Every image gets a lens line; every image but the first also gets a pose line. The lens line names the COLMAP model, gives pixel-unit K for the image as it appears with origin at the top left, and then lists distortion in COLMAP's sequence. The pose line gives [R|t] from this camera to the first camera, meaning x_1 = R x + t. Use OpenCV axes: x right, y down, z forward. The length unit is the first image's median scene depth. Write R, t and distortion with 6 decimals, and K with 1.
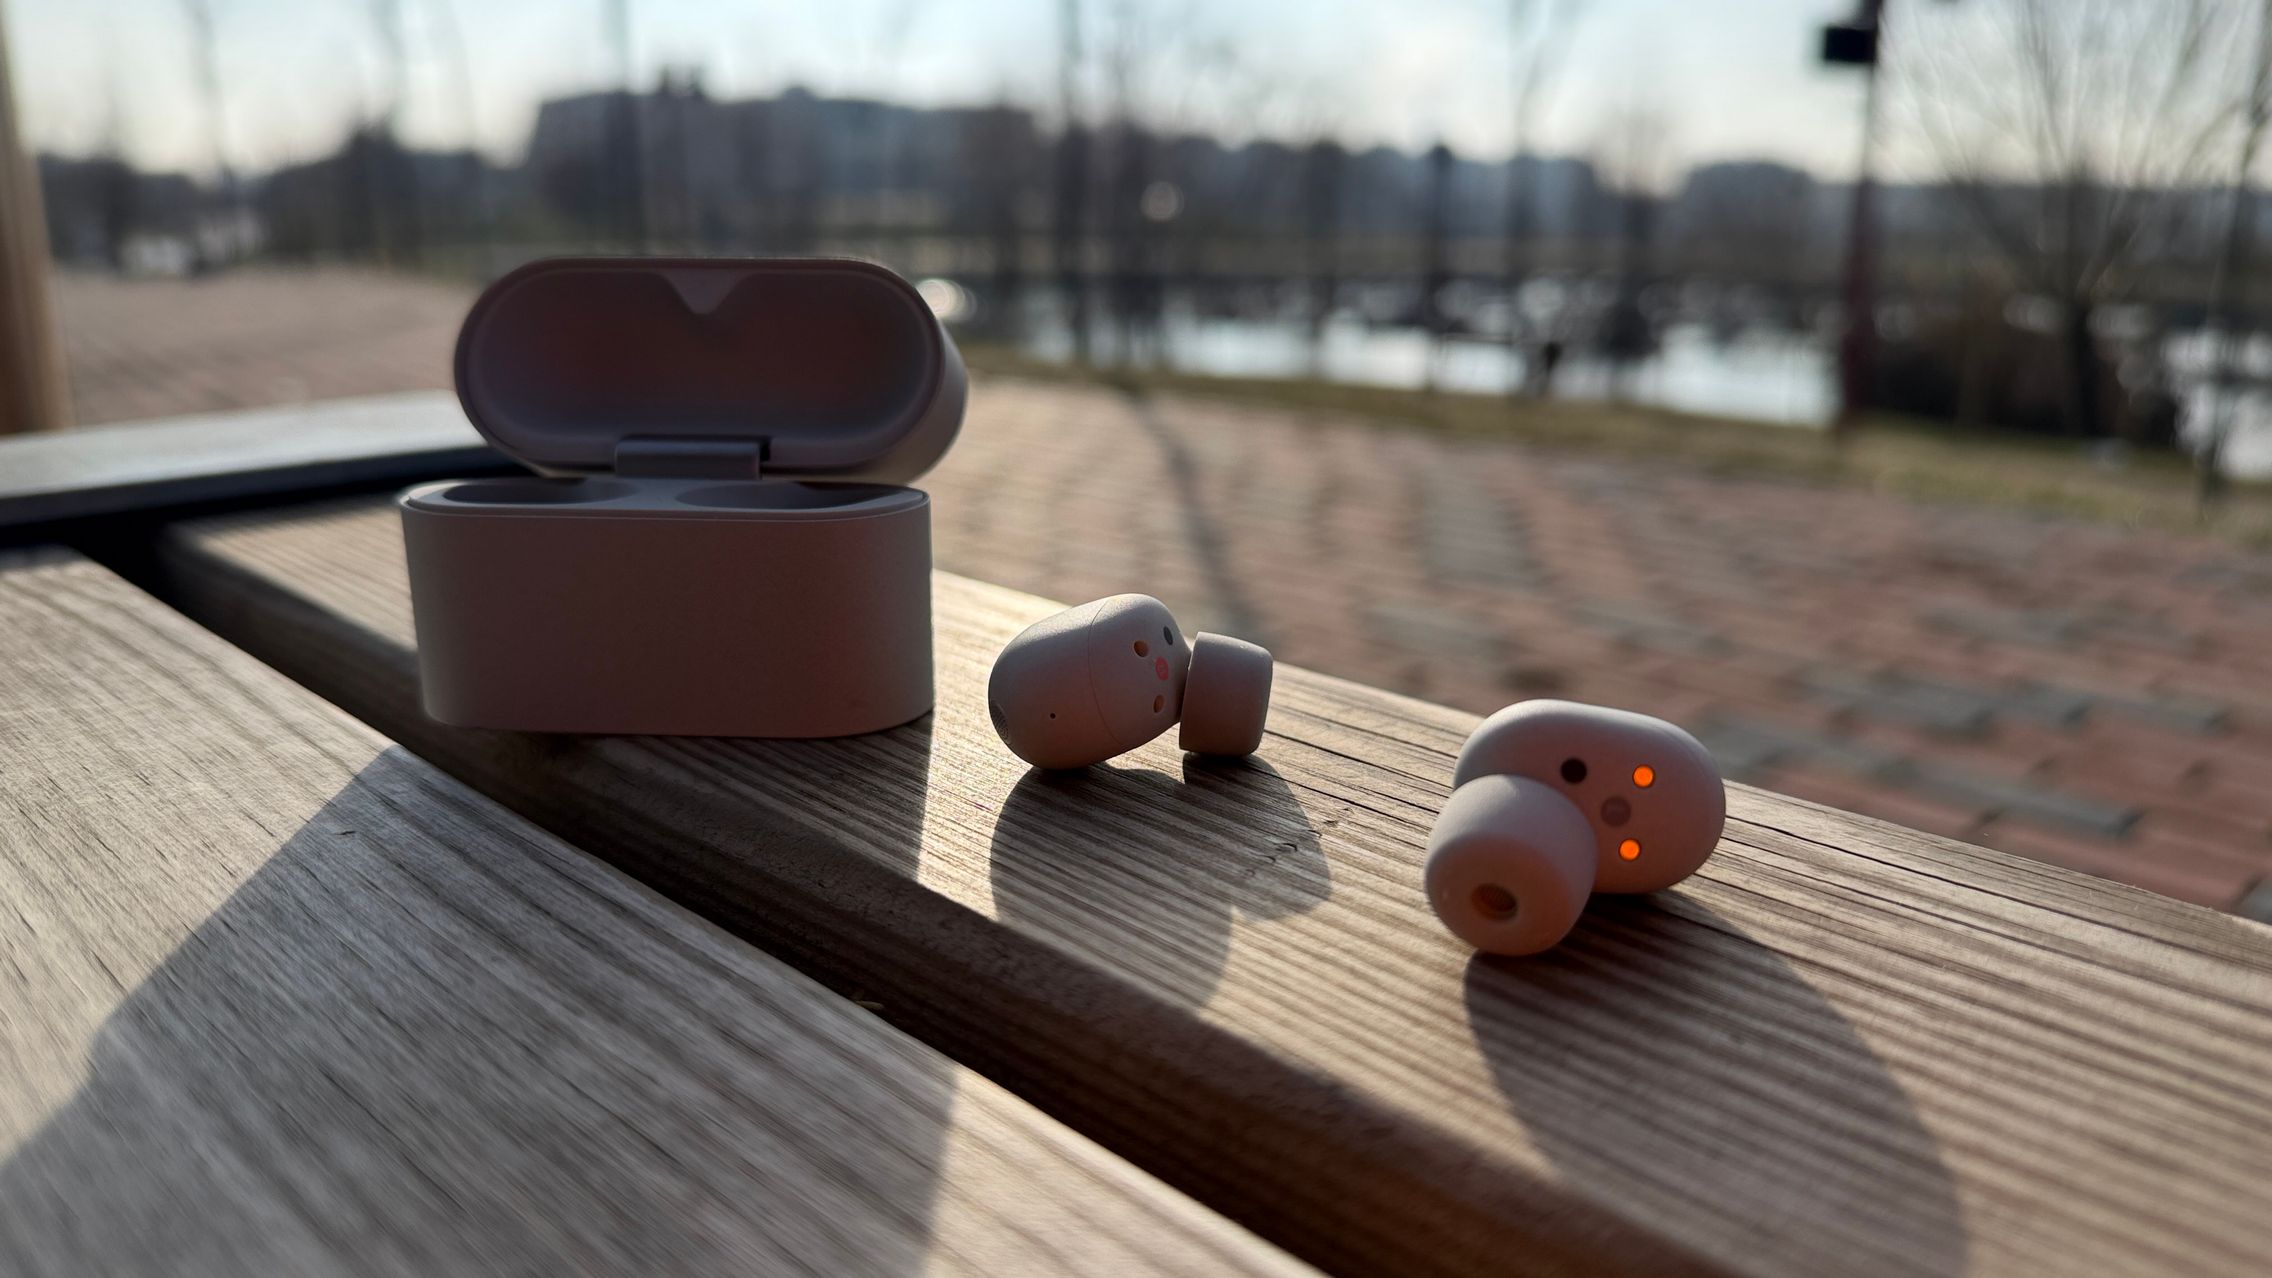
lens RADIAL K [[1669.9, 0, 1127.2], [0, 1669.9, 626.2], [0, 0, 1]] dist [0.064012, -0.172494]
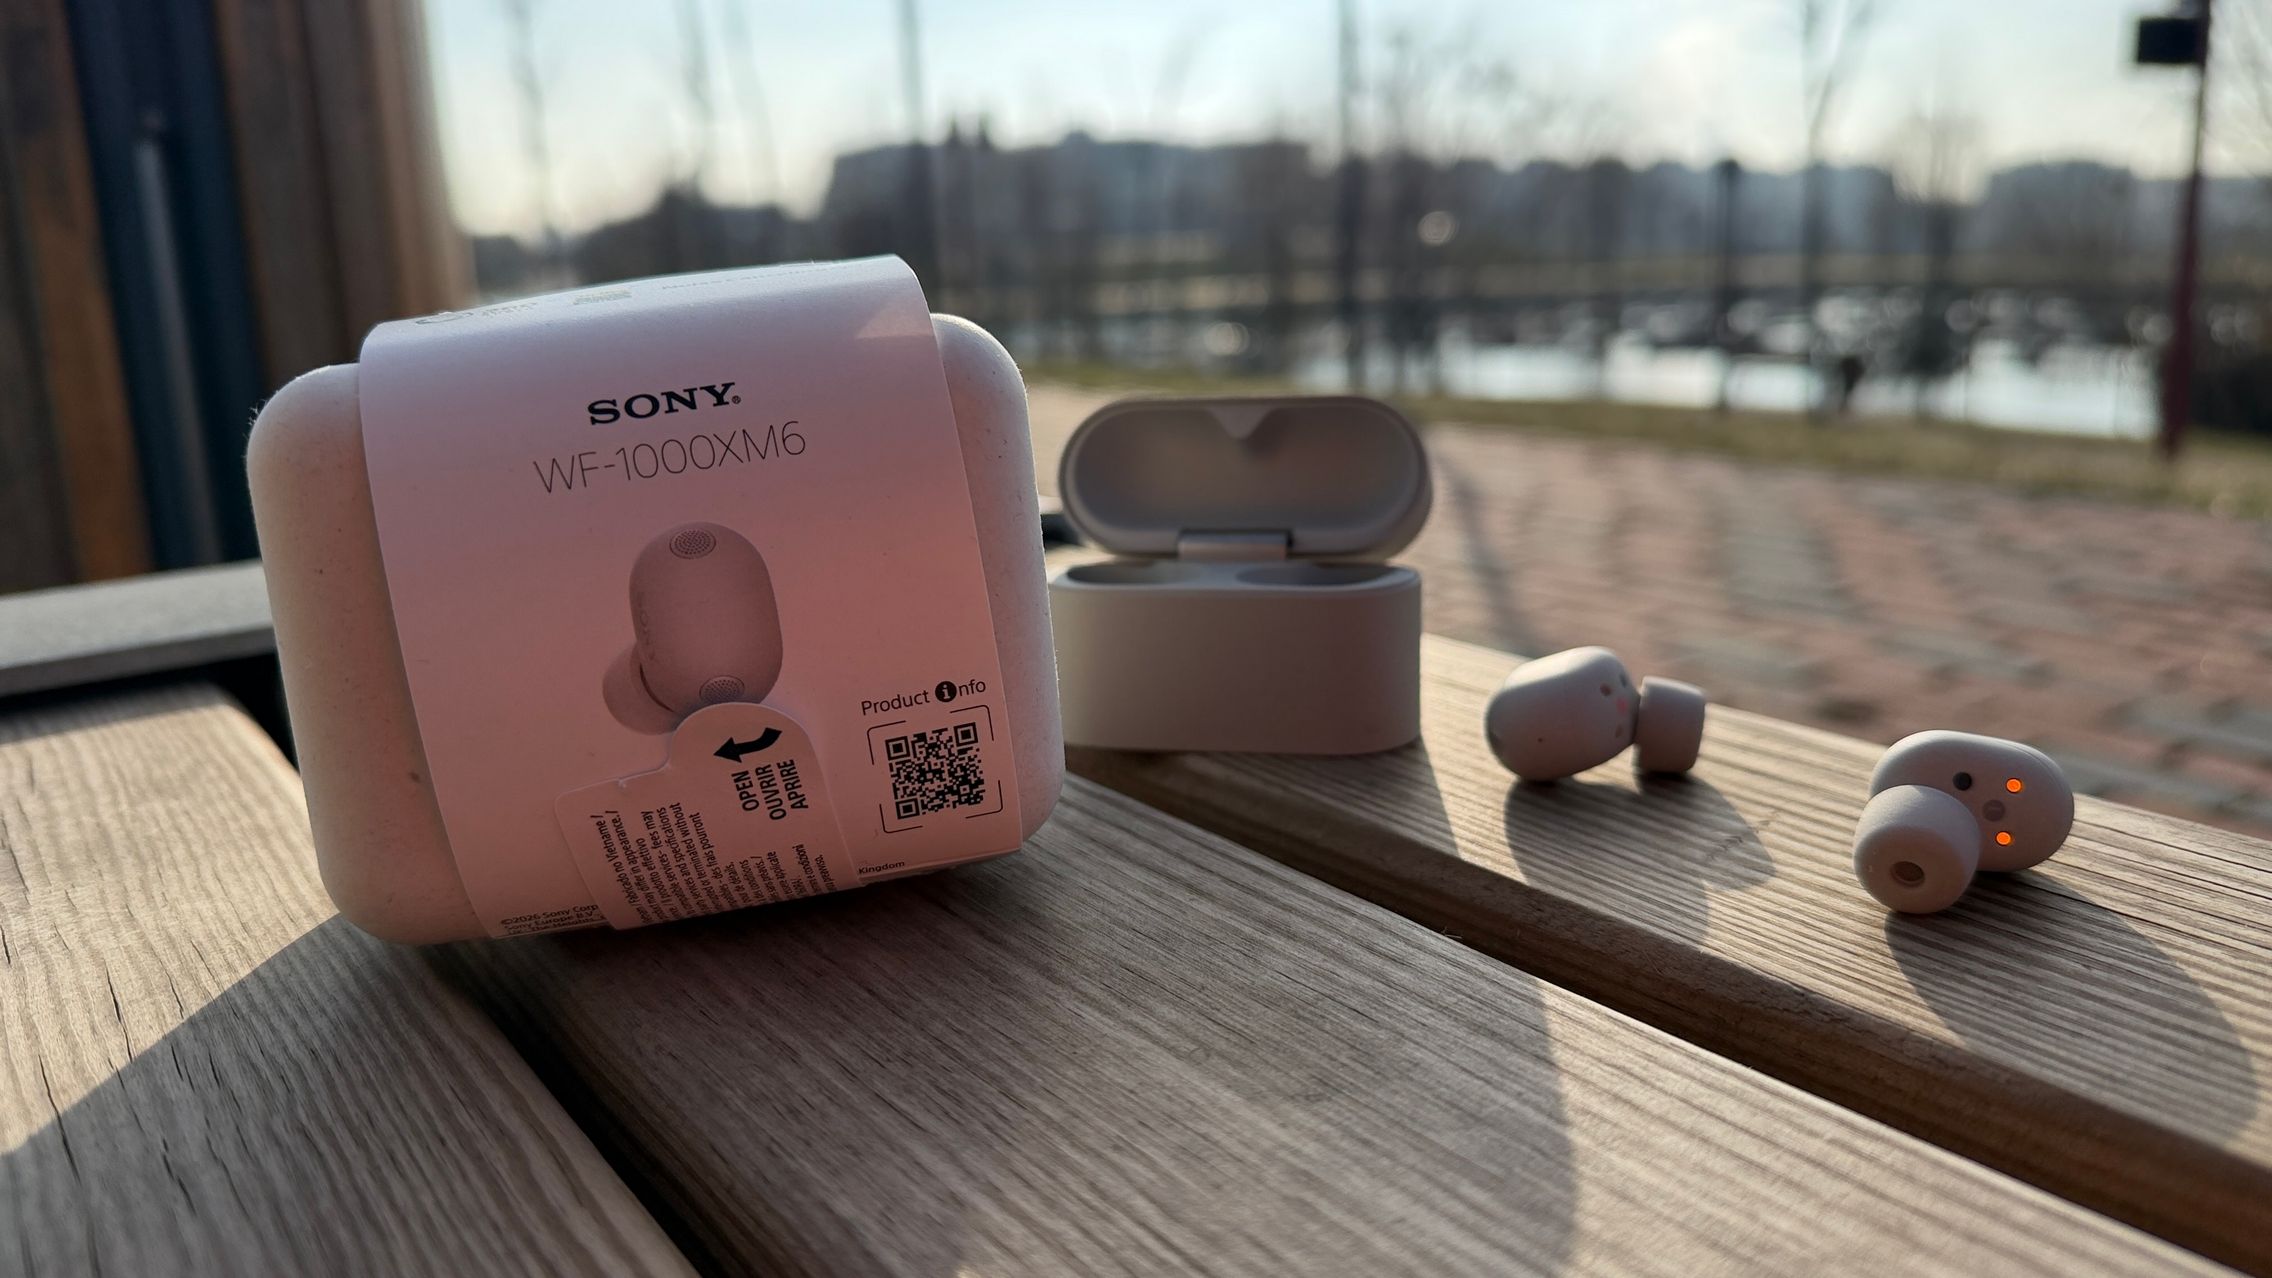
lens RADIAL K [[1669.9, 0, 1127.2], [0, 1669.9, 626.2], [0, 0, 1]] dist [0.064012, -0.172494]
pose [[0.987556, -0.003142, -0.157234, -0.145762], [0.000725, 0.999881, -0.015423, -0.017381], [0.157263, 0.015117, 0.987441, -0.354752]]
